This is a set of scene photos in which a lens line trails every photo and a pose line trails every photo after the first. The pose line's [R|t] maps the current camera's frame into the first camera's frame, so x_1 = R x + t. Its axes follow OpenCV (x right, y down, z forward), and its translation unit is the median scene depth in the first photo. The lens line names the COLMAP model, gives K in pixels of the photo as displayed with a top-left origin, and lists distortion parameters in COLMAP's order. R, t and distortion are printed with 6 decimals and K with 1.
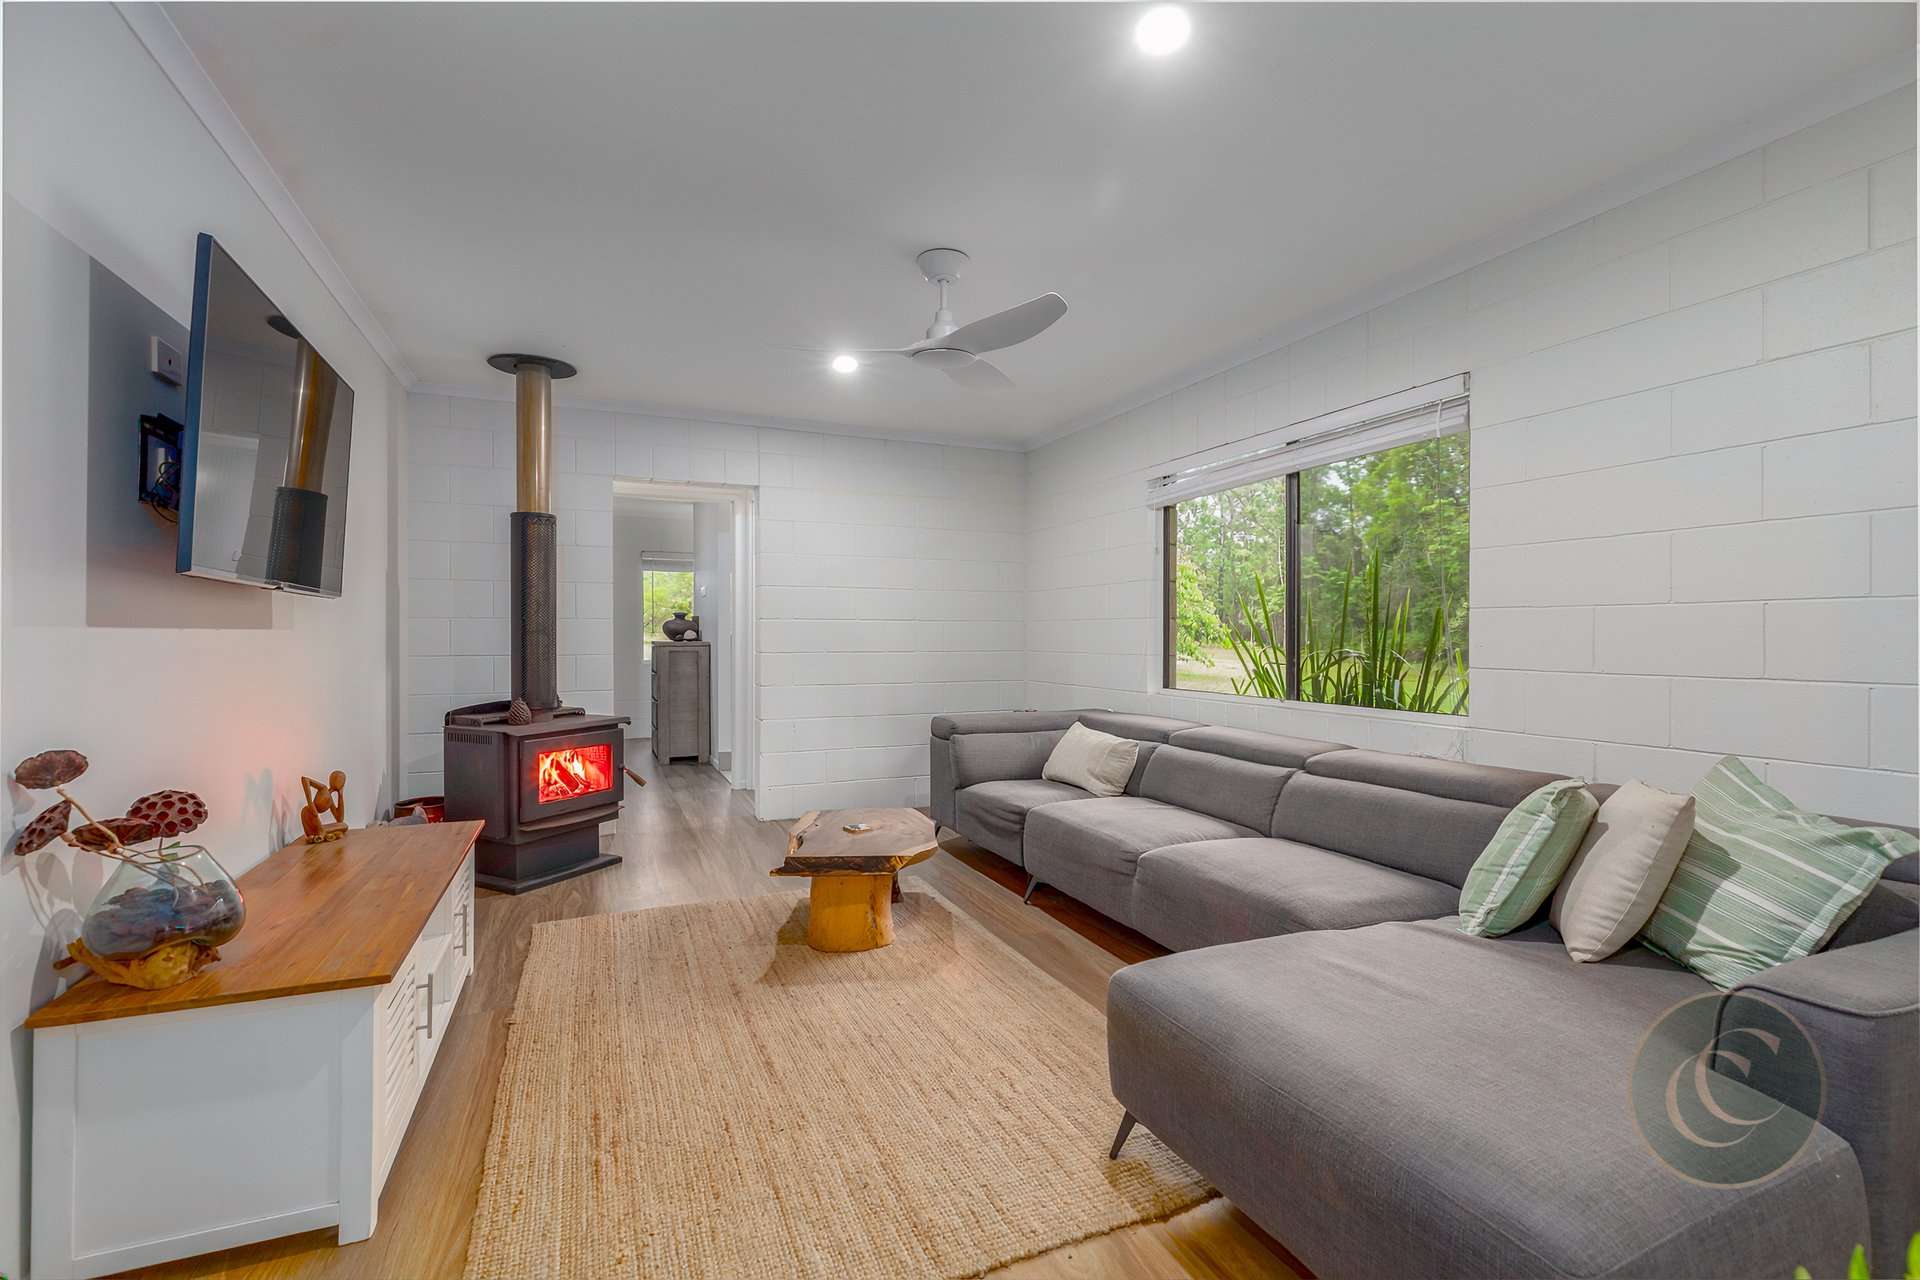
lens RADIAL K [[846.6, 0, 960.0], [0, 846.6, 640.0], [0, 0, 1]] dist [0.005373, 0.000149]
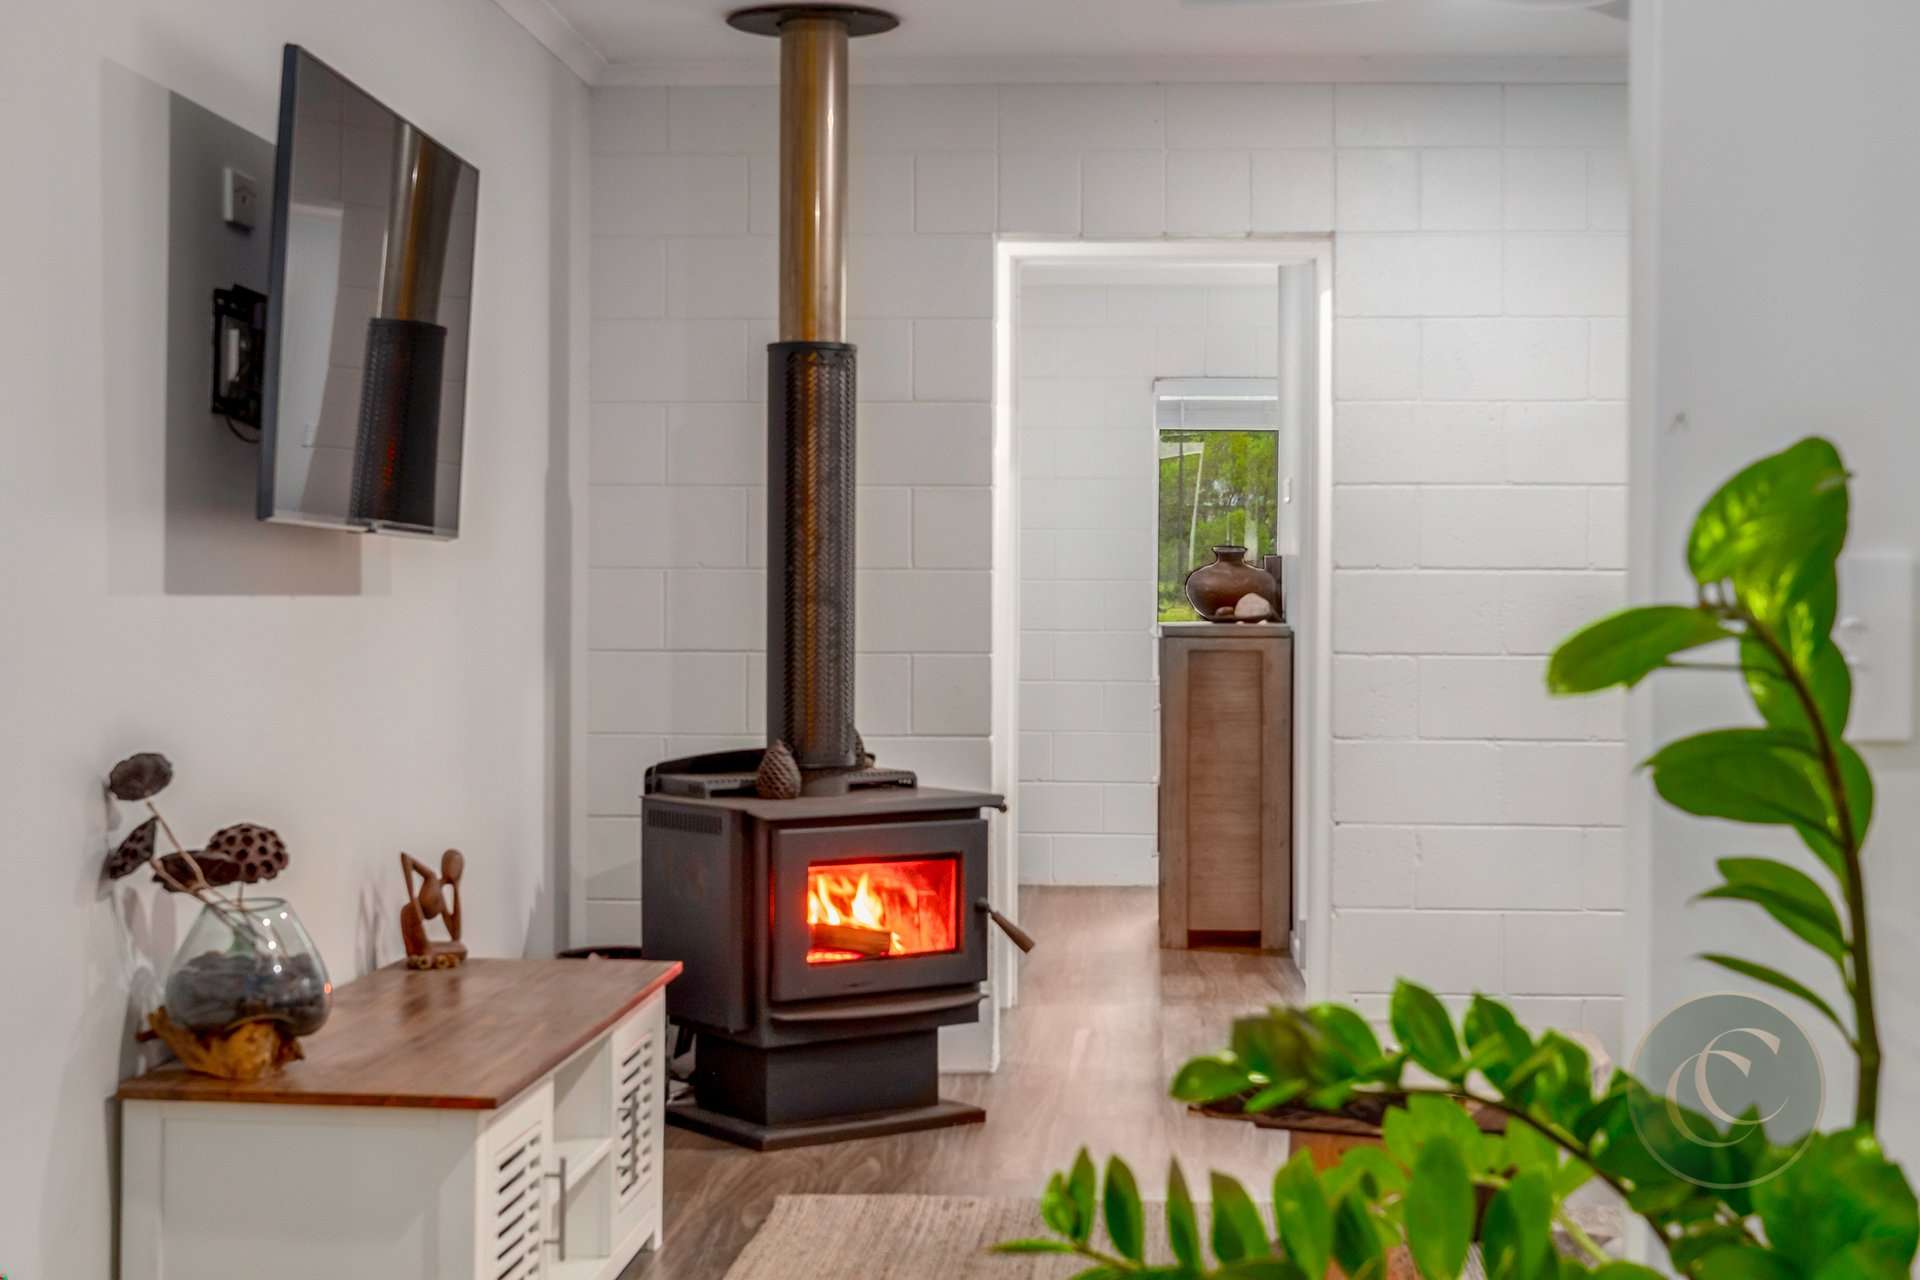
lens RADIAL K [[2859.3, 0, 960.0], [0, 2859.3, 640.0], [0, 0, 1]] dist [0.004328, 0.109145]
pose [[0.890002, 0.008716, -0.455873, 0.465398], [-0.006317, 0.999957, 0.006784, 0.001687], [0.455913, -0.003158, 0.890019, -0.577702]]
